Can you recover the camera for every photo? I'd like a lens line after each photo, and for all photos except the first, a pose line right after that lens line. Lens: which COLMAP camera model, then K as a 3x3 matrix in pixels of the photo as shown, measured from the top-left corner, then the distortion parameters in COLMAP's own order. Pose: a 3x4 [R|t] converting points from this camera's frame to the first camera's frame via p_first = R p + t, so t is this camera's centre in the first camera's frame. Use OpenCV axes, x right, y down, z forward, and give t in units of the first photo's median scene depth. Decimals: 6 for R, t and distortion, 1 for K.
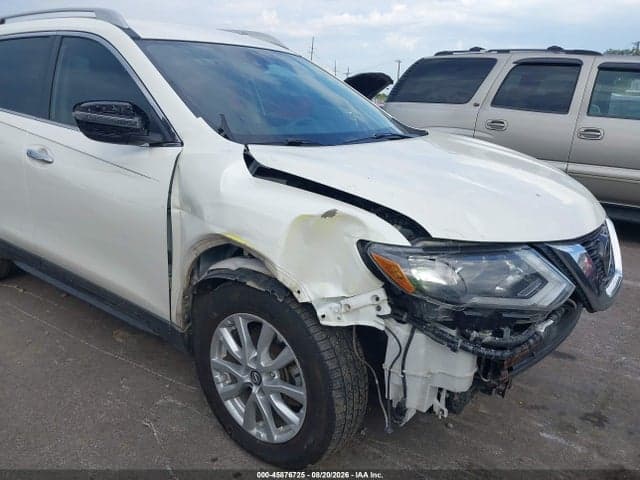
lens RADIAL K [[503.8, 0, 320.0], [0, 503.8, 240.0], [0, 0, 1]] dist [-0.001853, -0.005734]
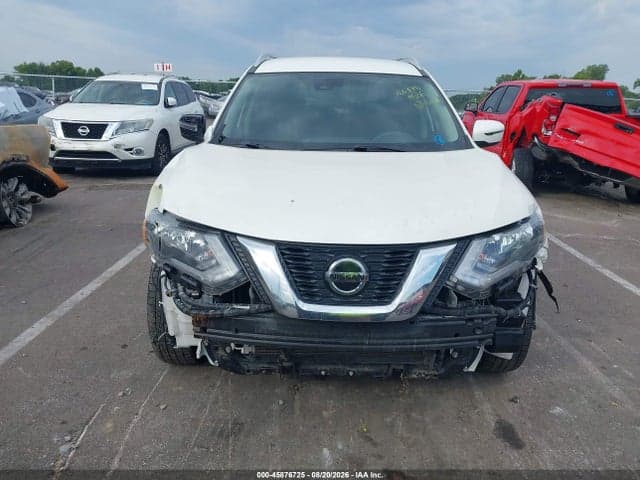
lens RADIAL K [[503.8, 0, 320.0], [0, 503.8, 240.0], [0, 0, 1]] dist [-0.001853, -0.005734]
pose [[0.594000, 0.194872, -0.780506, 1.233390], [-0.226497, 0.971480, 0.070179, -0.087794], [0.771922, 0.135096, 0.621197, 0.352912]]
